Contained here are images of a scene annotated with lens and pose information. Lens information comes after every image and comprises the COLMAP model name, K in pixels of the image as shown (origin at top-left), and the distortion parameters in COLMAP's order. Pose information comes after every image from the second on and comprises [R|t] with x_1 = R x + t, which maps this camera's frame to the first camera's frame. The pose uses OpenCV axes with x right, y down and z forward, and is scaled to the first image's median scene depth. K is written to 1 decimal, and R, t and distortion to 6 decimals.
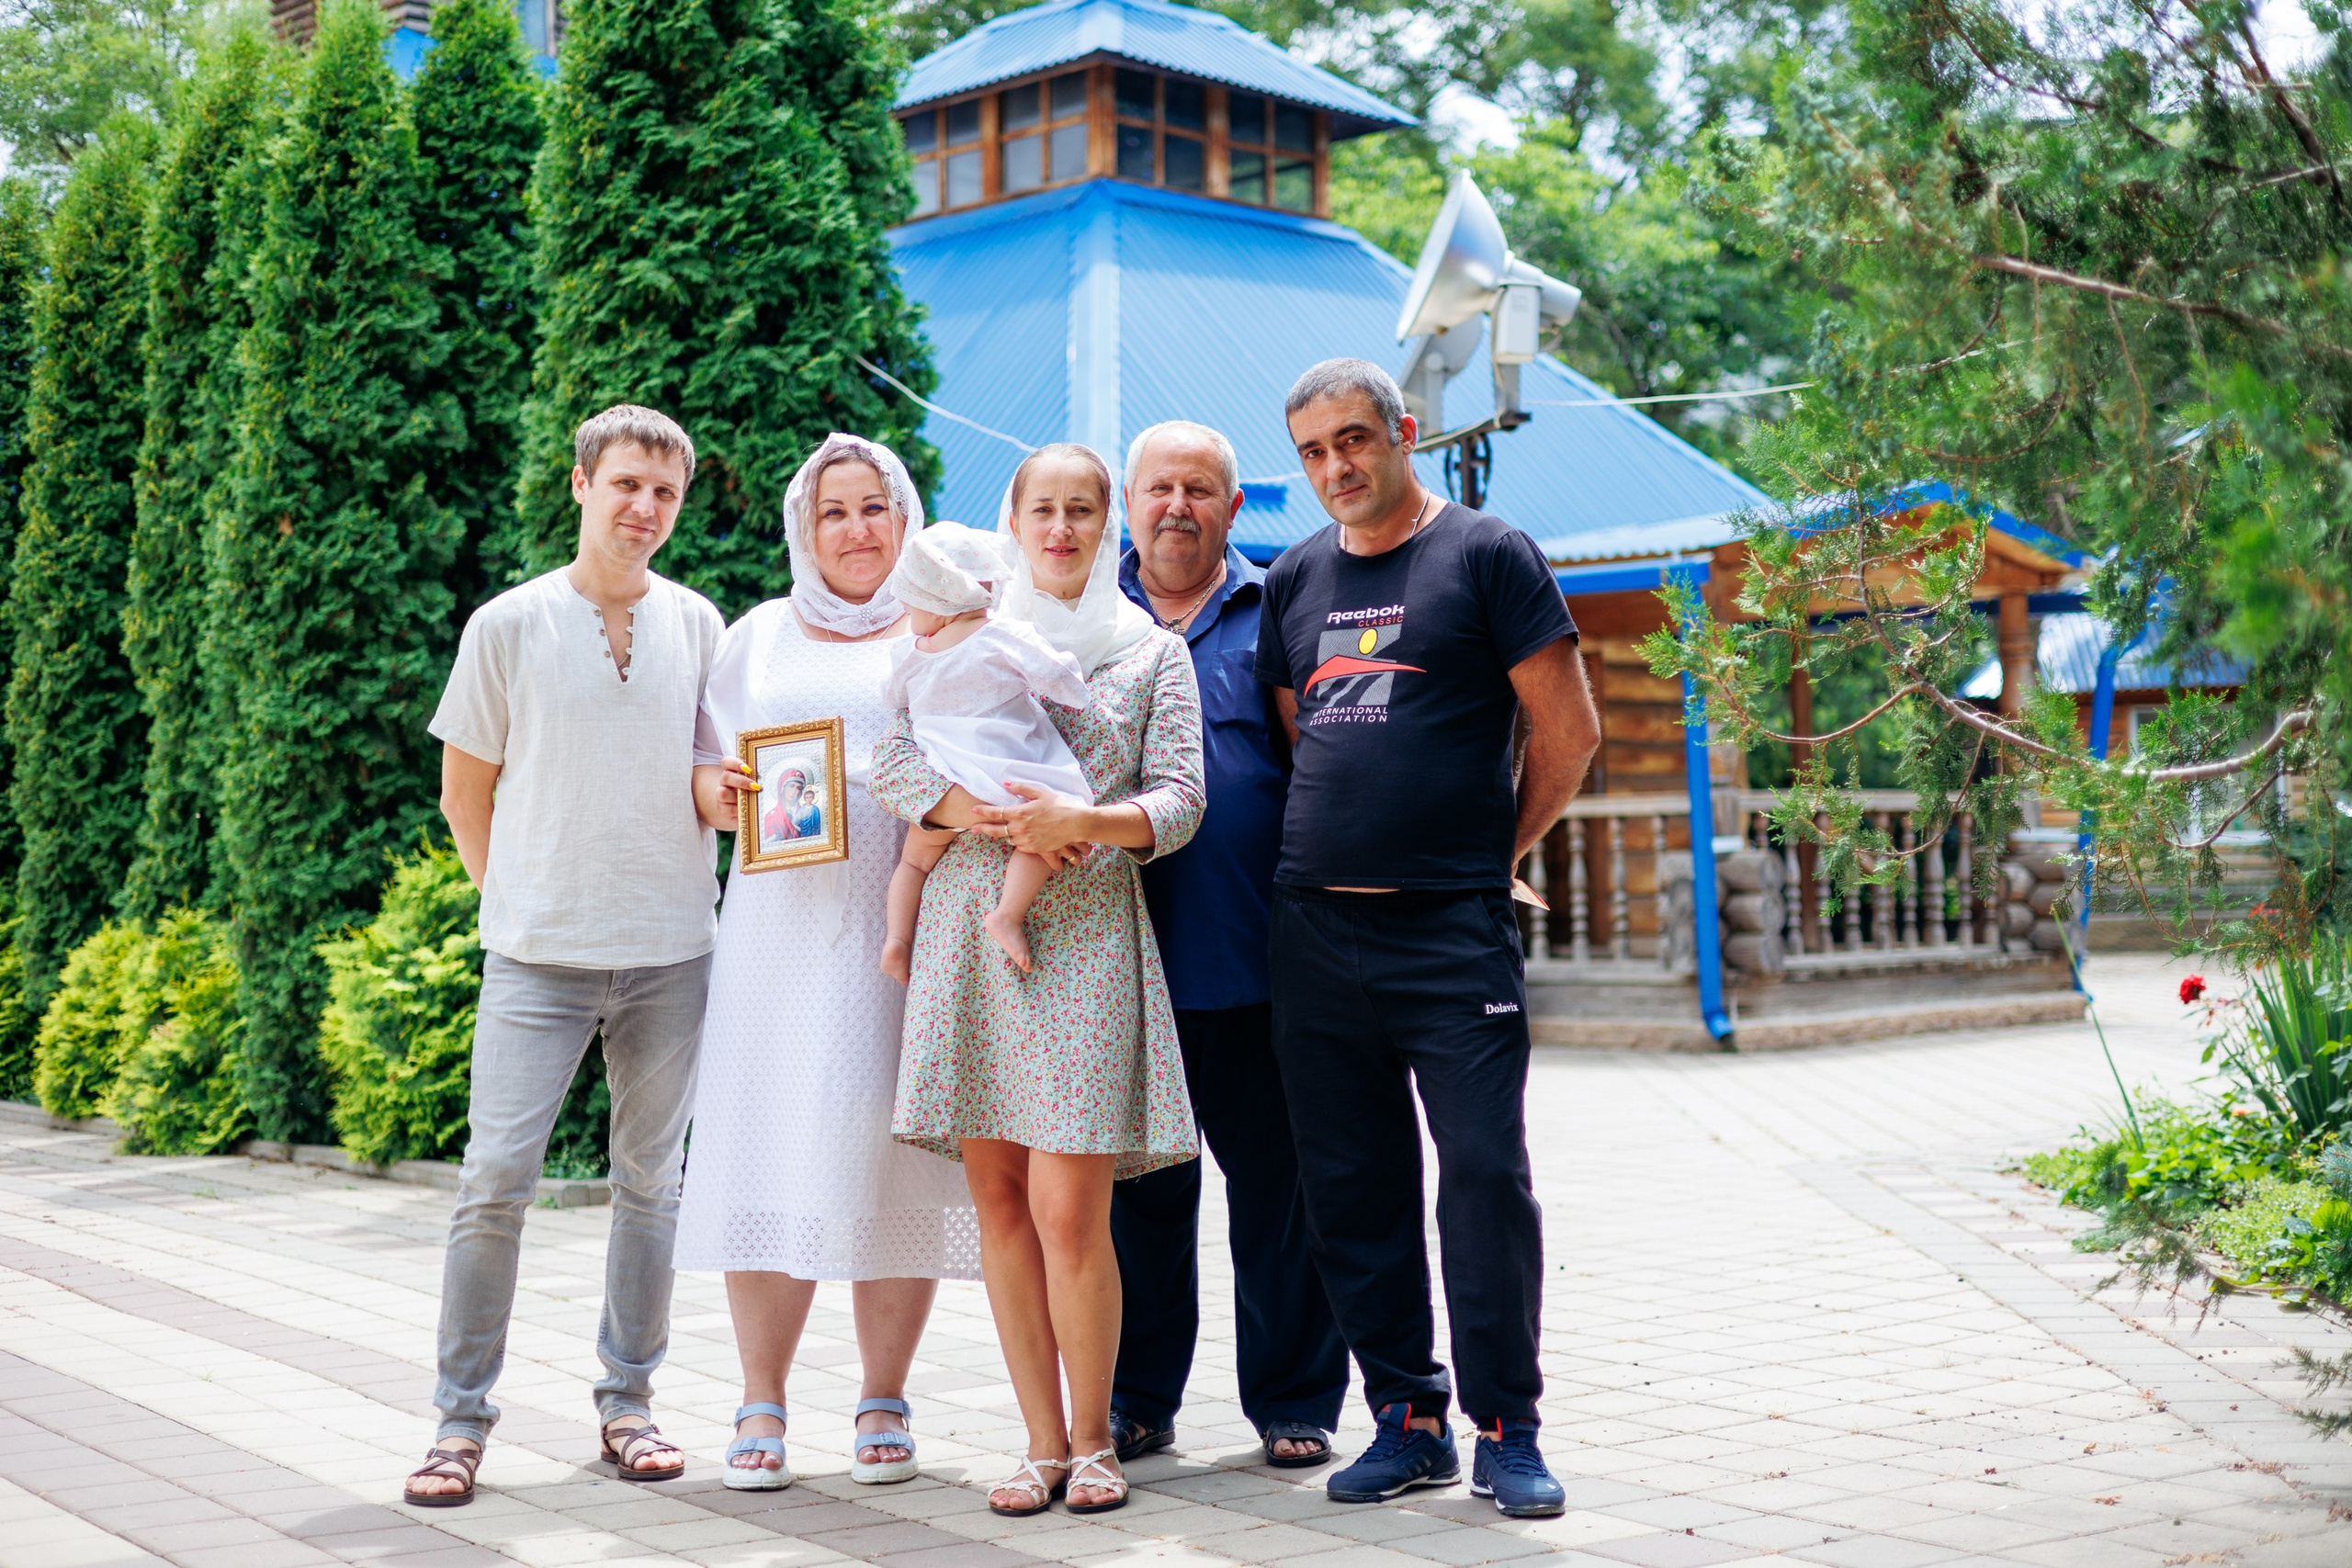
lens RADIAL K [[3295.6, 0, 1176.0], [0, 3295.6, 784.0], [0, 0, 1]] dist [-0.010776, 0.135565]
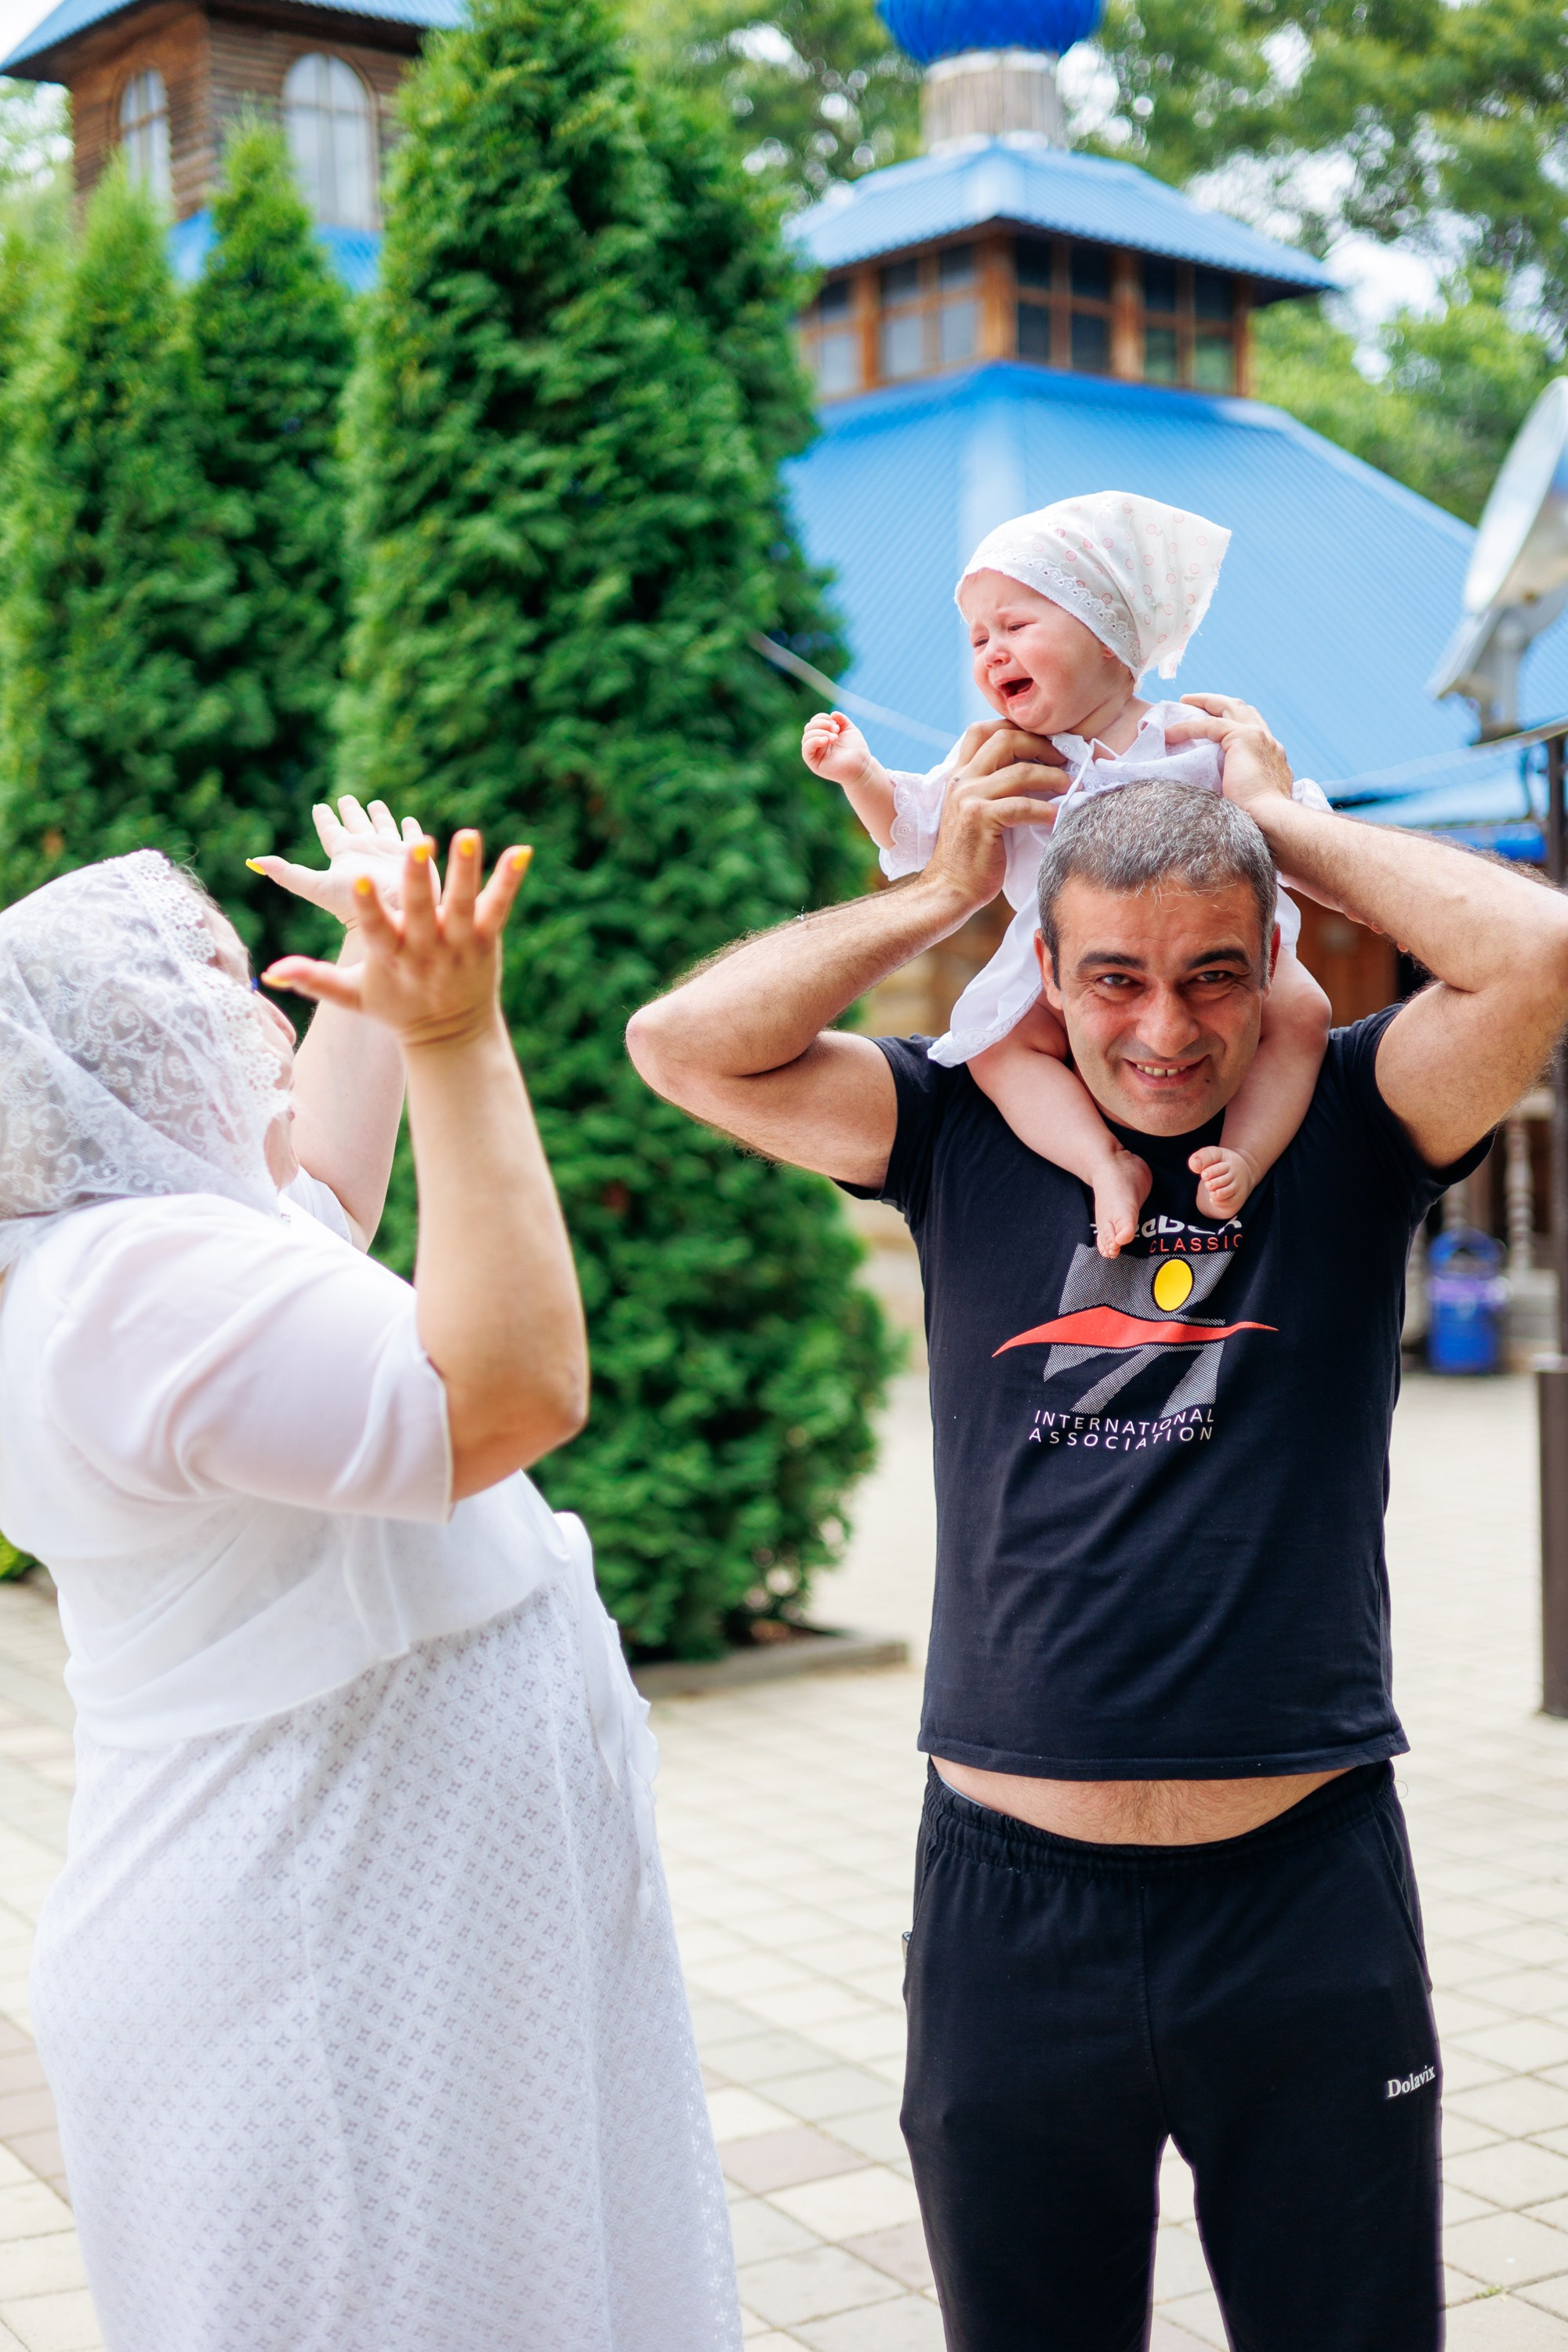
lens RADIAL K [[3298.1, 0, 747.8], [0, 3298.1, 1174.2], [0, 0, 1]] dist [0.049841, -0.195409]
pose [[0.996737, -0.004067, -0.080614, -0.032404], [0.009471, 0.997723, 0.066776, -0.049588], [0.080159, -0.067321, 0.994506, 0.189631]]
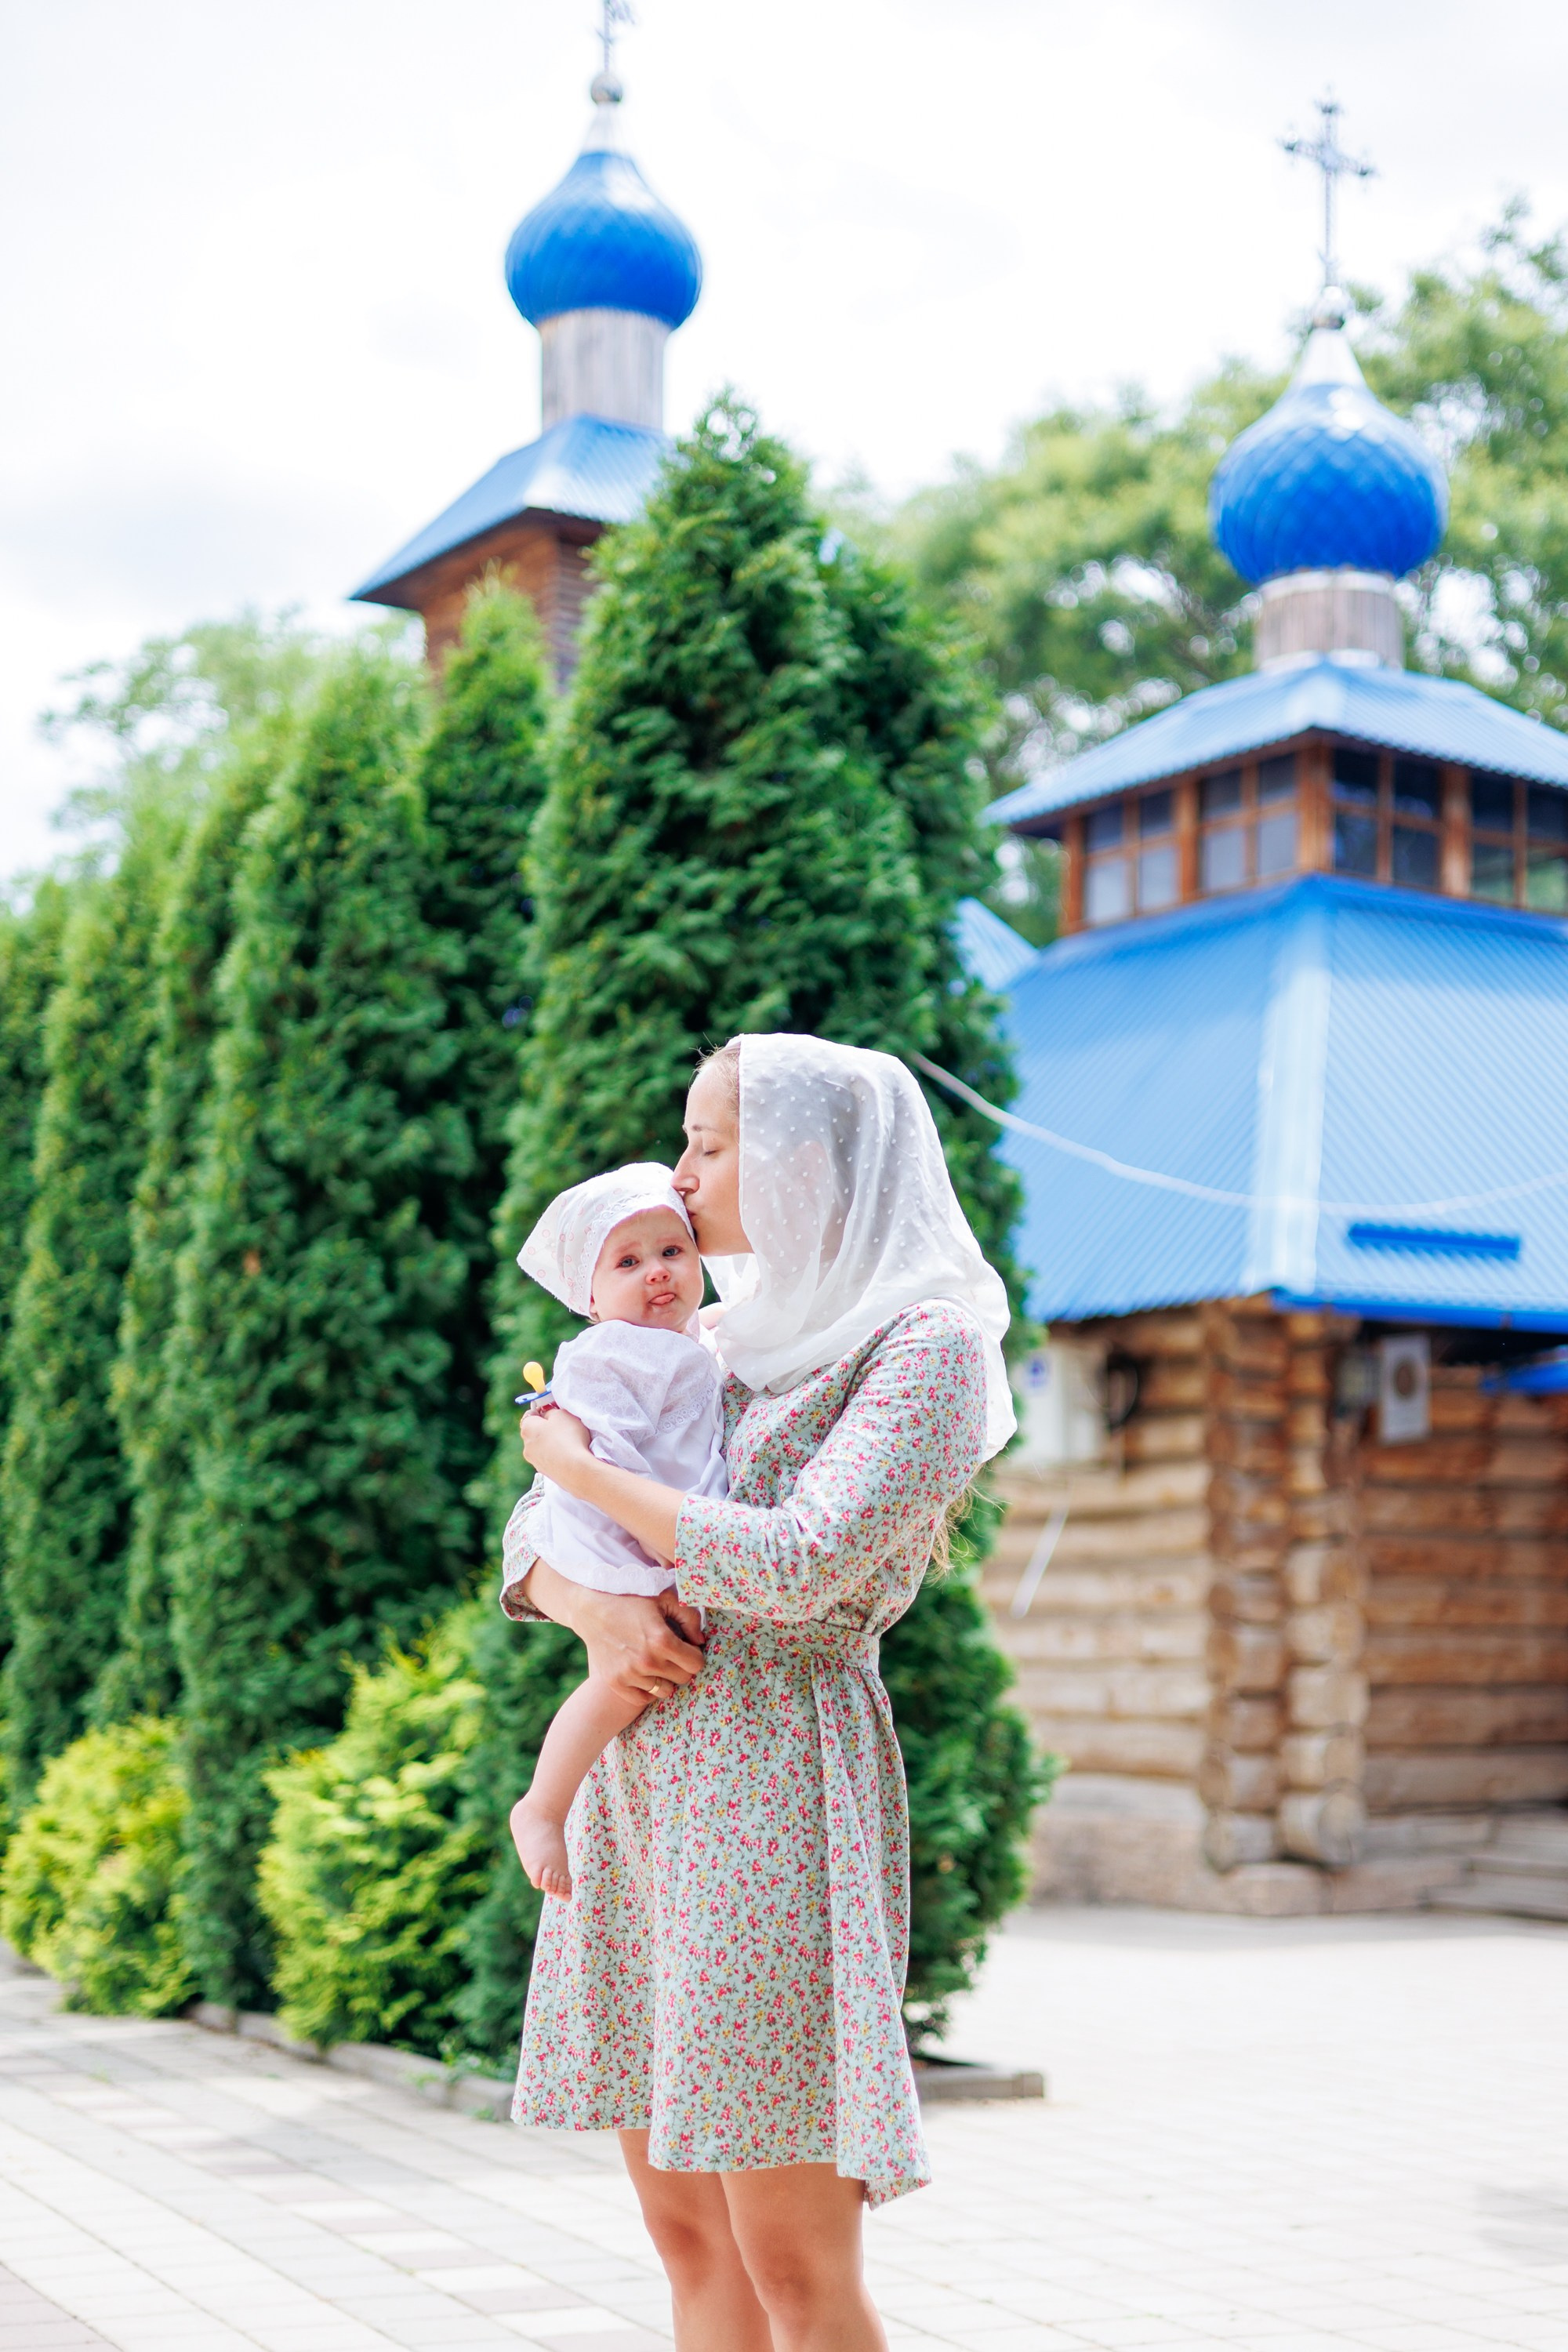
lens RADIAL K [[3621.3, 0, 848.1], [0, 3621.3, 1296.3], [0, 0, 1]] dist [0.015558, -0.019080]
pose [[0.984859, 0.008886, -0.173128, 0.037368], [-0.022489, 0.996795, -0.076768, -0.002731], [0.171891, 0.079499, 0.981903, 0.126151]]
